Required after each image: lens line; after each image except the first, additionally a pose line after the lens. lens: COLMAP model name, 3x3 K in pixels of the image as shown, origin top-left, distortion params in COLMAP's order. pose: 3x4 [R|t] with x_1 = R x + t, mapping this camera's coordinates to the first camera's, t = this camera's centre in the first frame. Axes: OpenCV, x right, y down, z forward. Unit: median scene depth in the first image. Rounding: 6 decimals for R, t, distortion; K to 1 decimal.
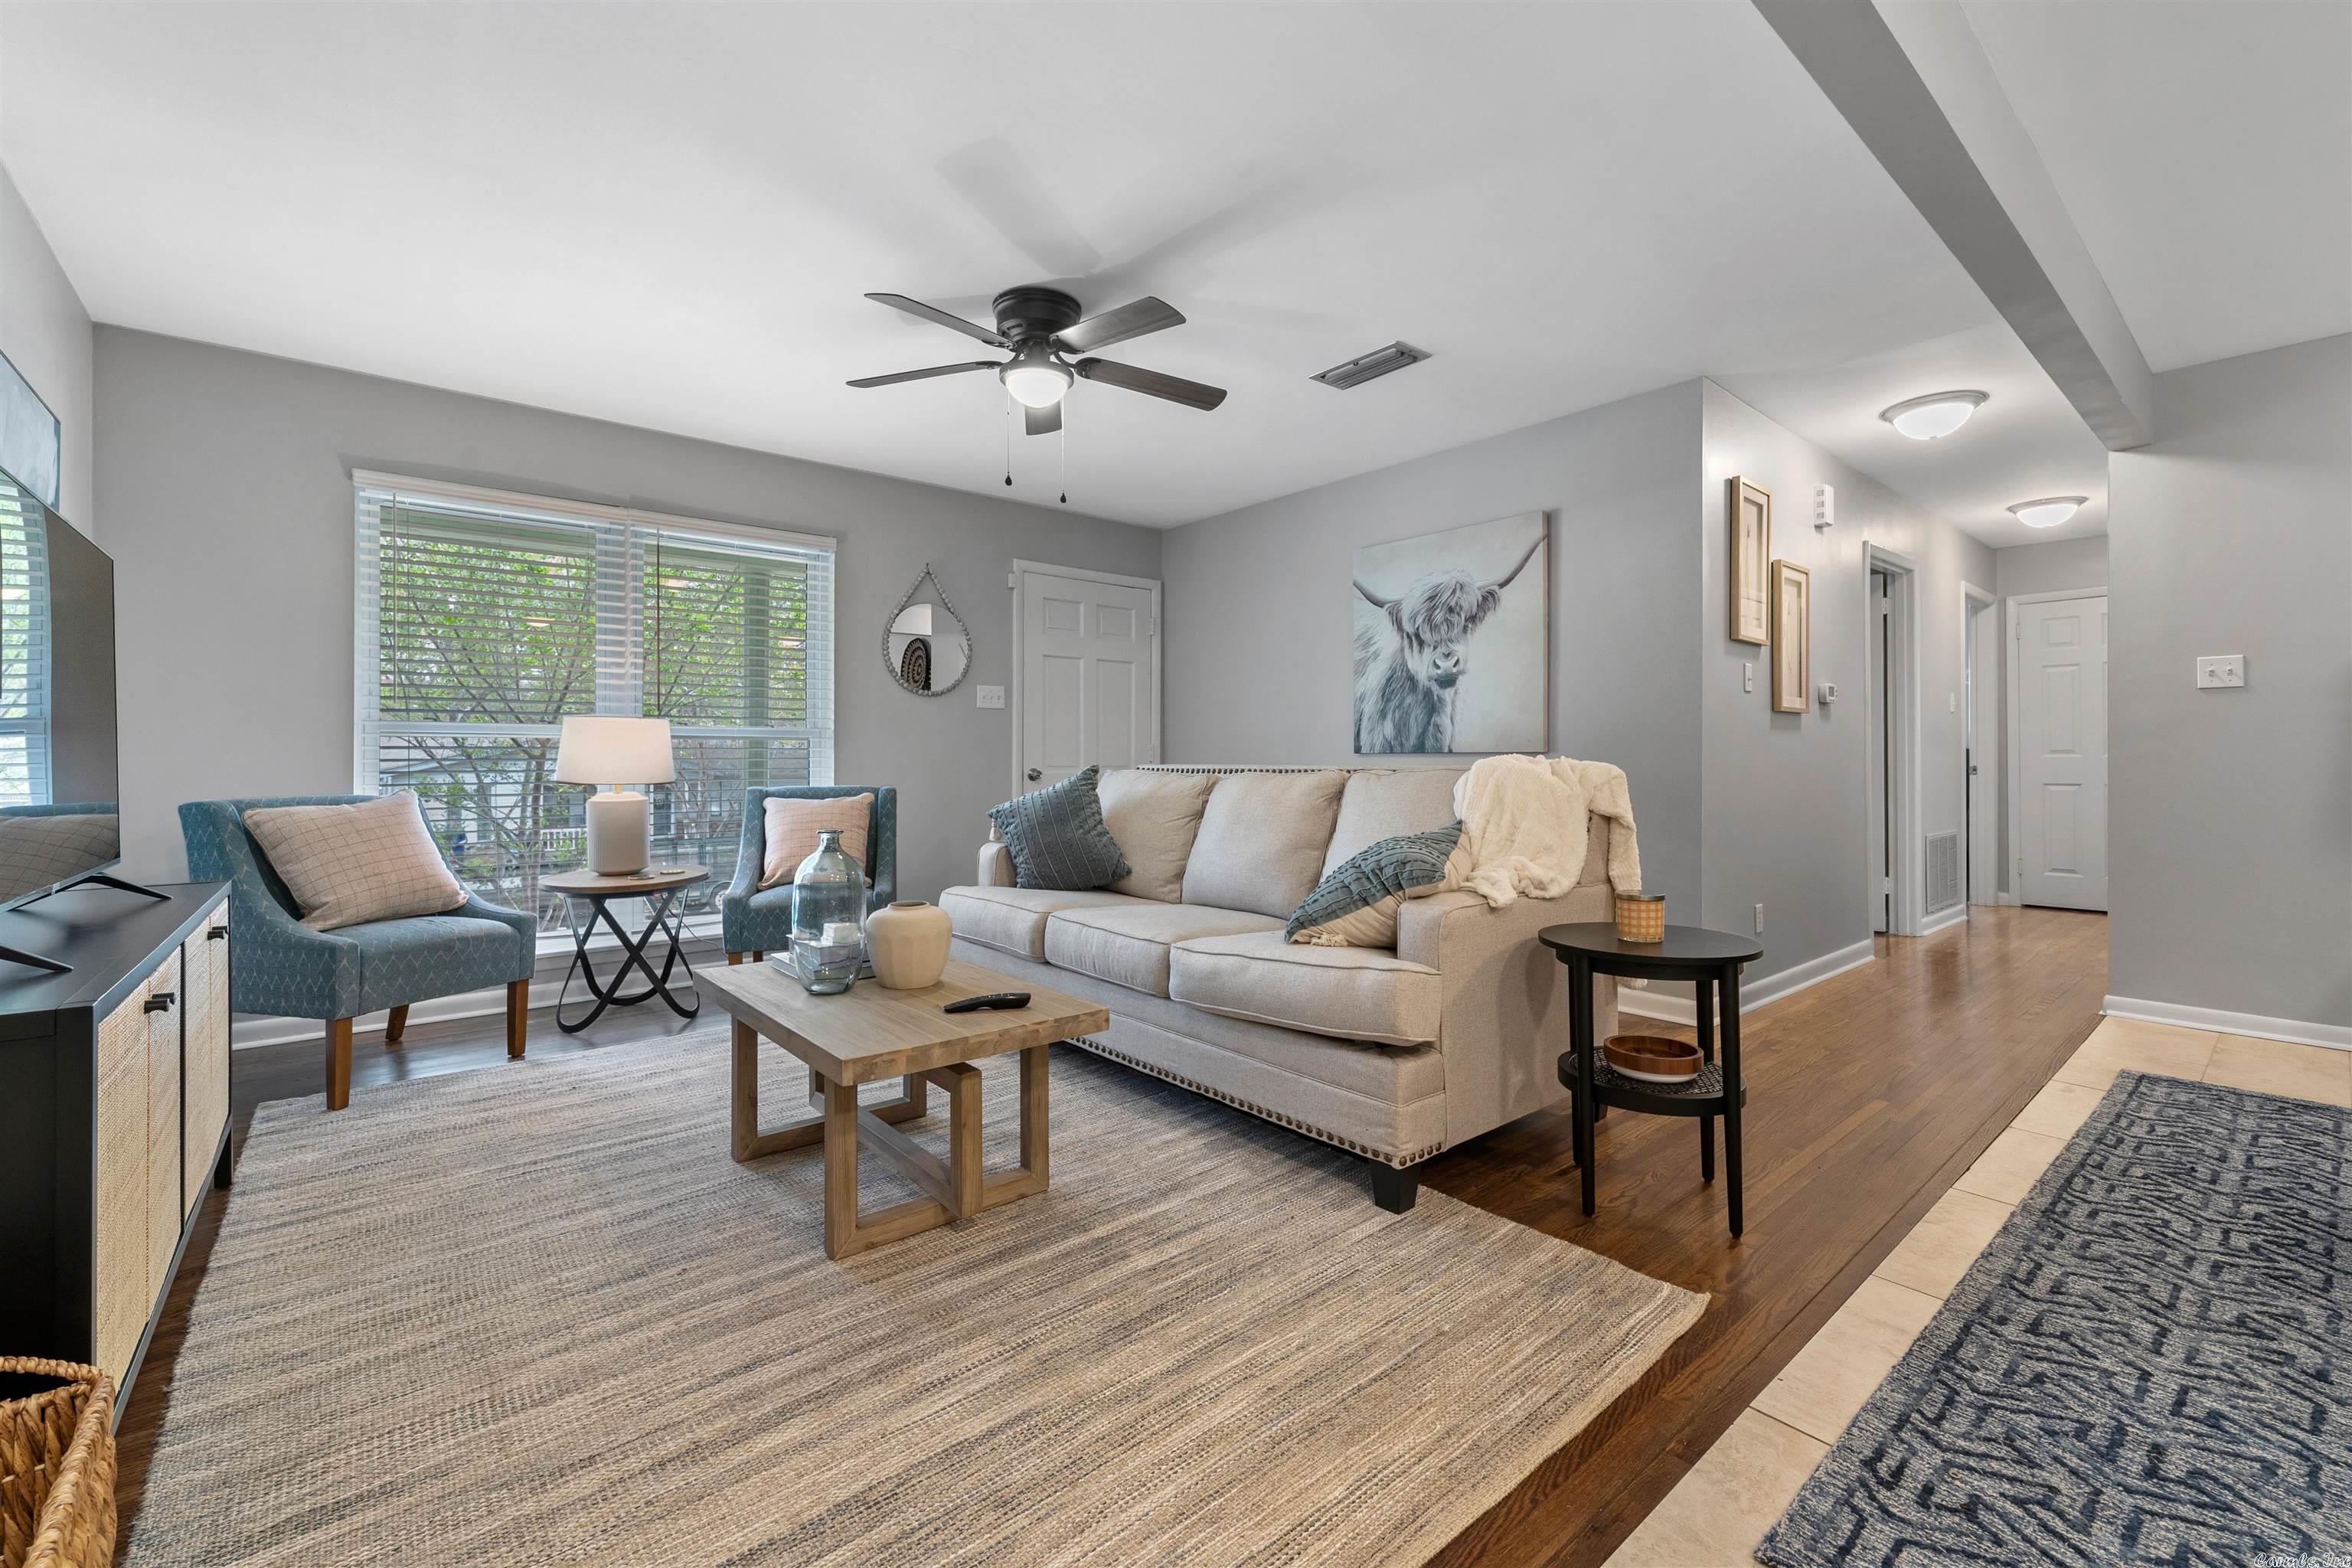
lens RADIAL K [[976.0, 0, 1155.8], [0, 976.0, 760.9], [0, 0, 1]] dist [0.006908, -0.004535]
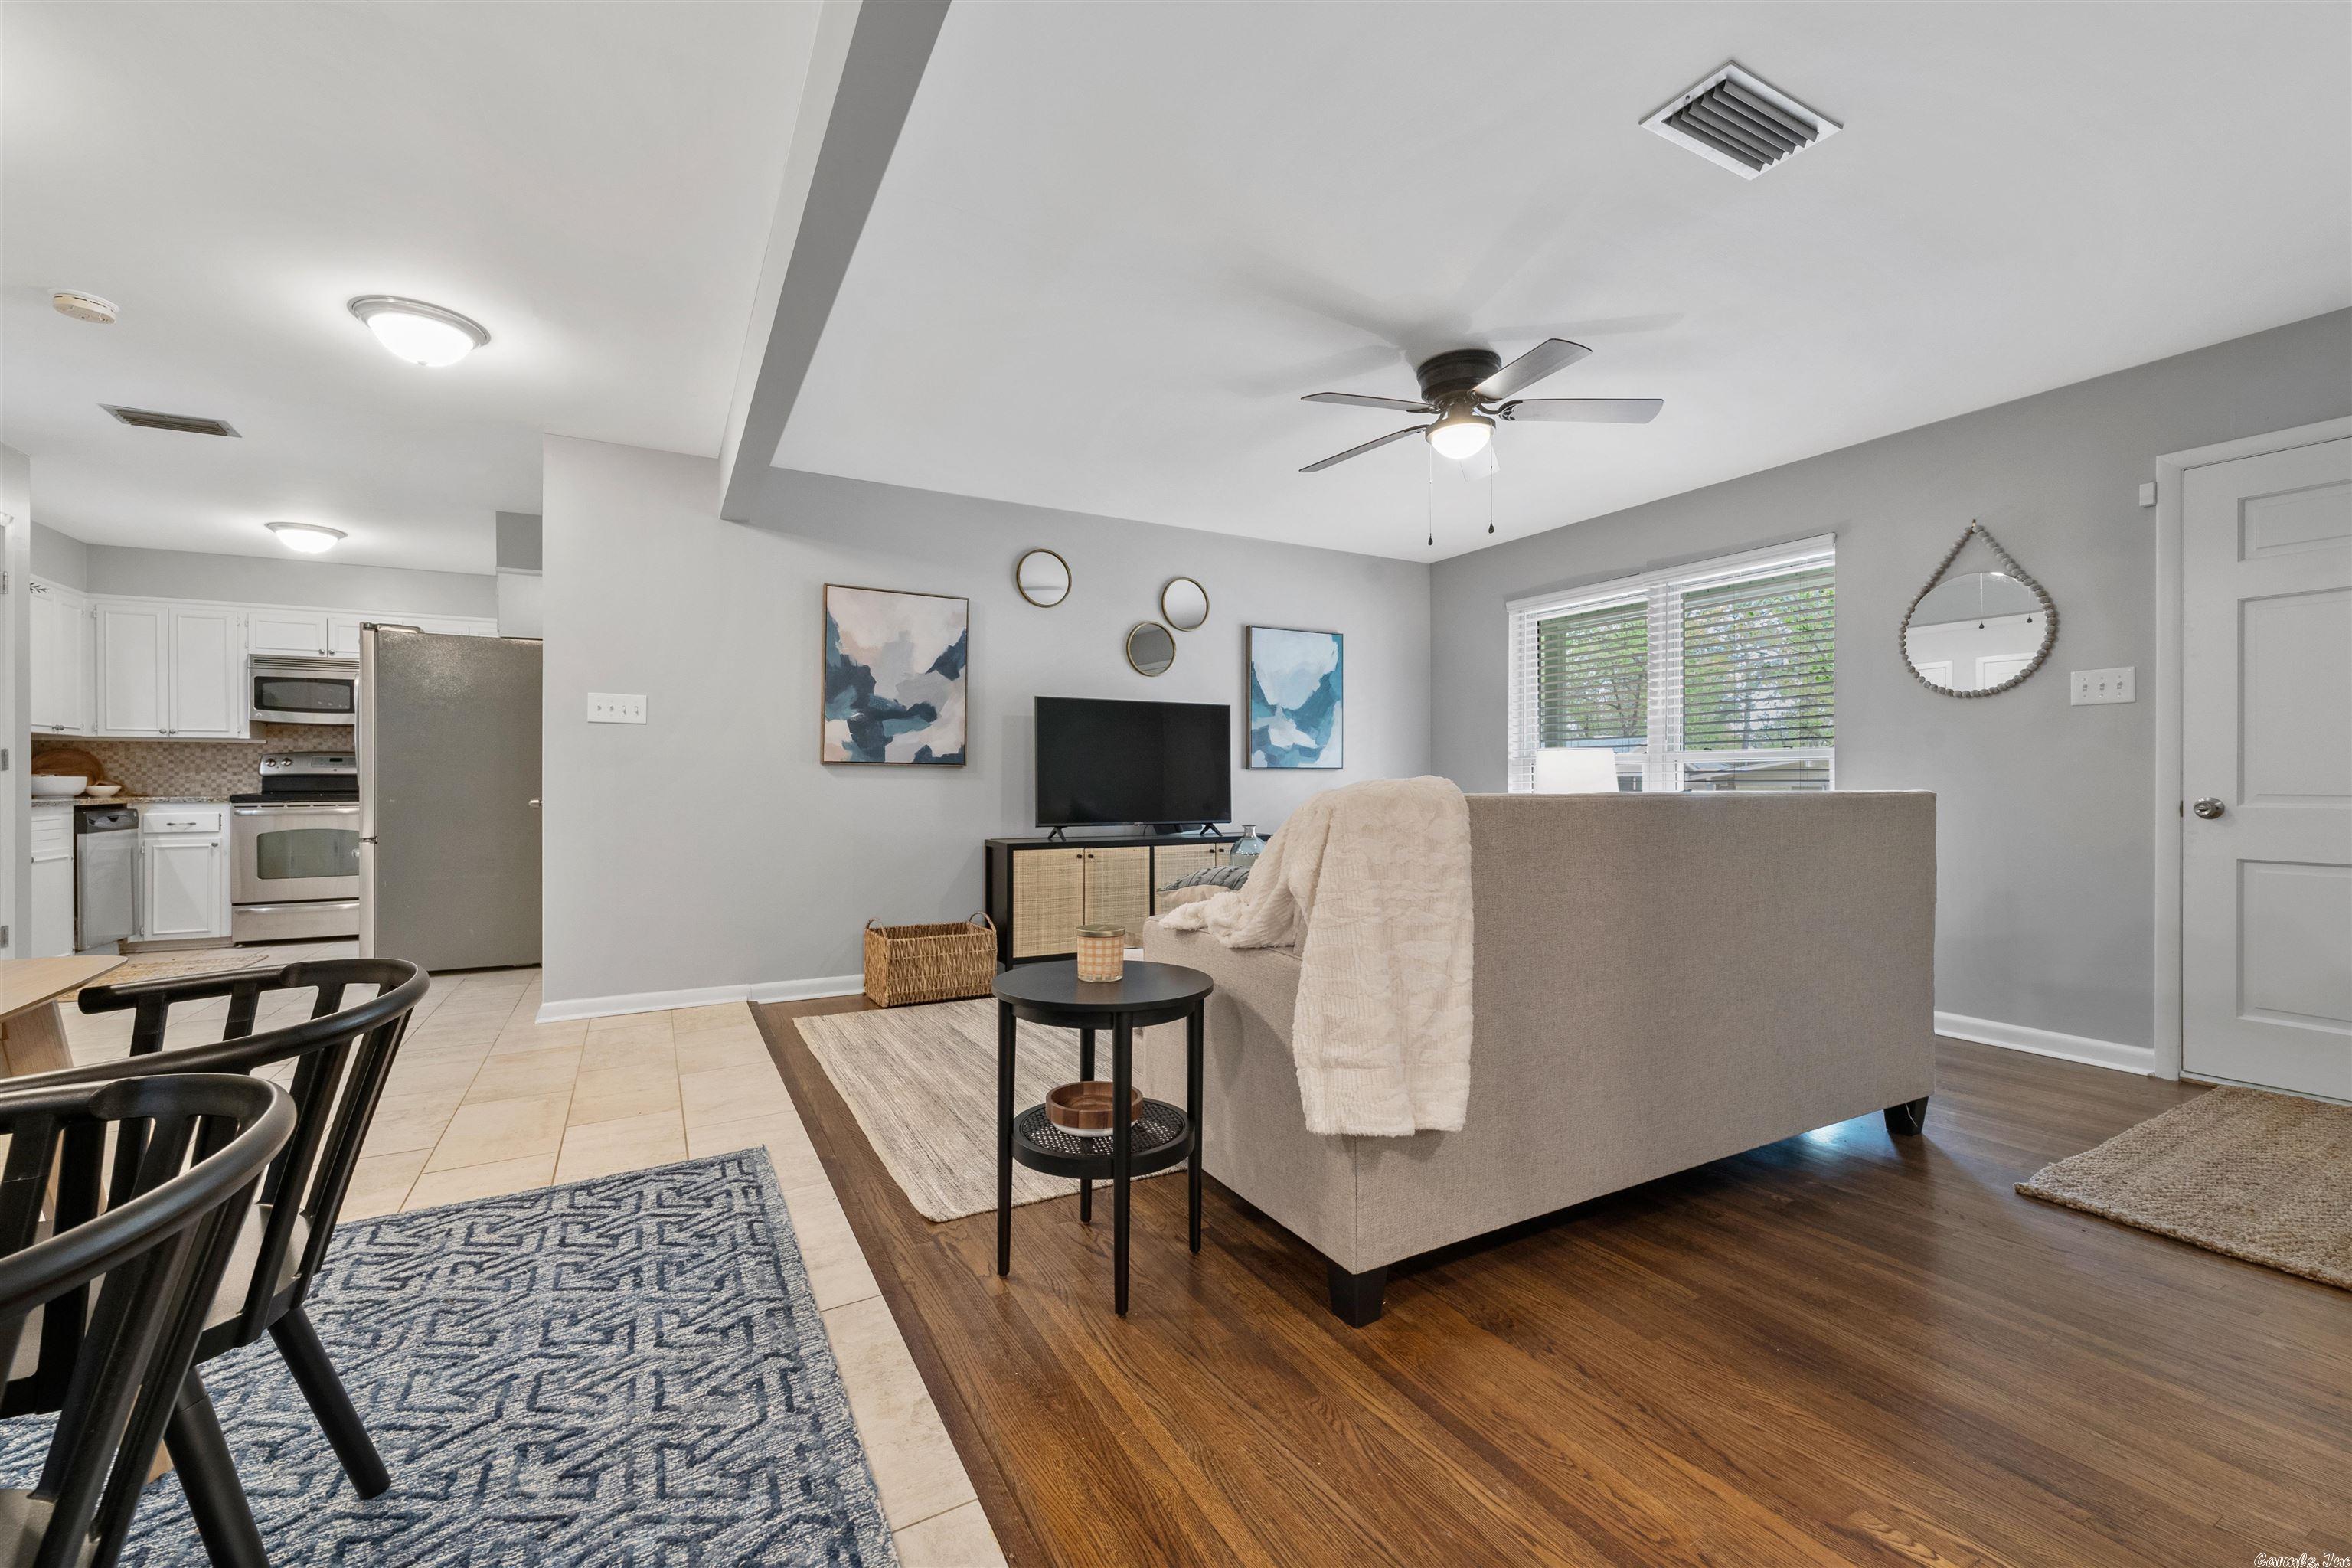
lens RADIAL K [[976.0, 0, 1178.2], [0, 976.0, 774.5], [0, 0, 1]] dist [0.006908, -0.004535]
pose [[-0.184154, -0.005360, -0.982883, 1.011040], [-0.002196, 0.999985, -0.005042, -0.003090], [0.982895, 0.001230, -0.184163, 0.901185]]
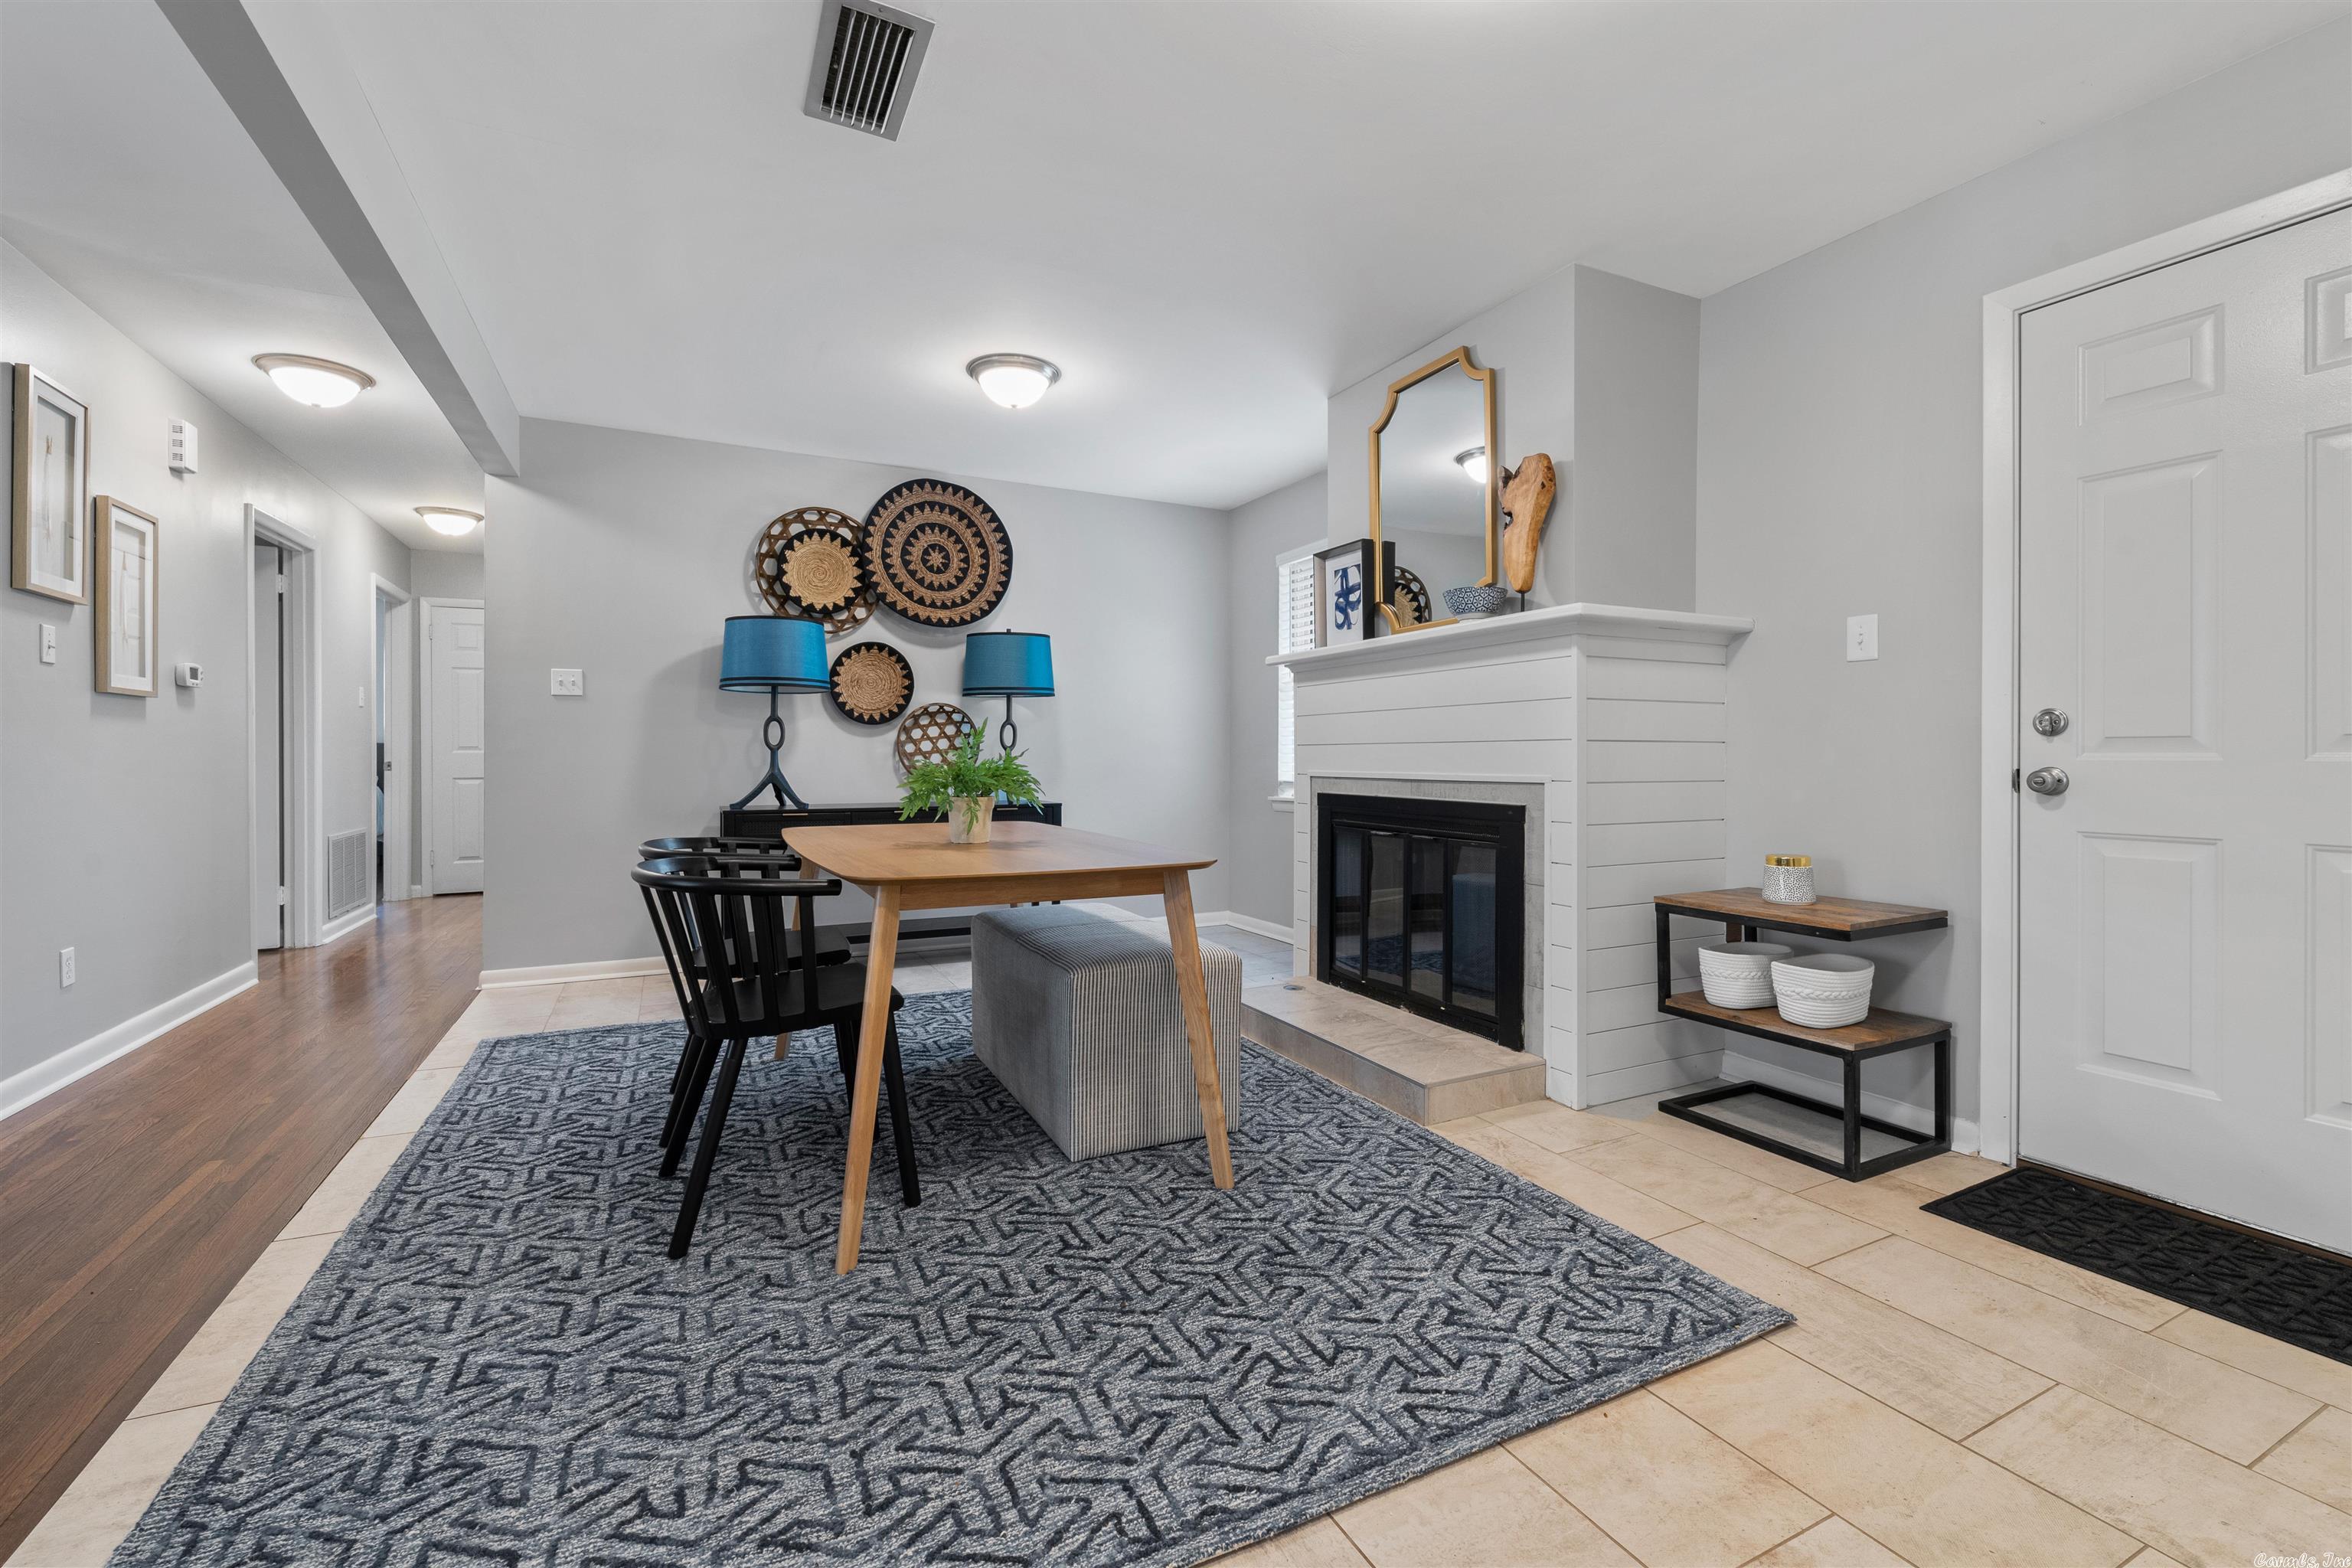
lens RADIAL K [[976.0, 0, 1161.4], [0, 976.0, 756.7], [0, 0, 1]] dist [0.006908, -0.004535]
pose [[0.228166, -0.000637, 0.973622, 0.103222], [0.002112, 0.999998, 0.000160, 0.002367], [-0.973620, 0.002020, 0.228166, 0.017838]]
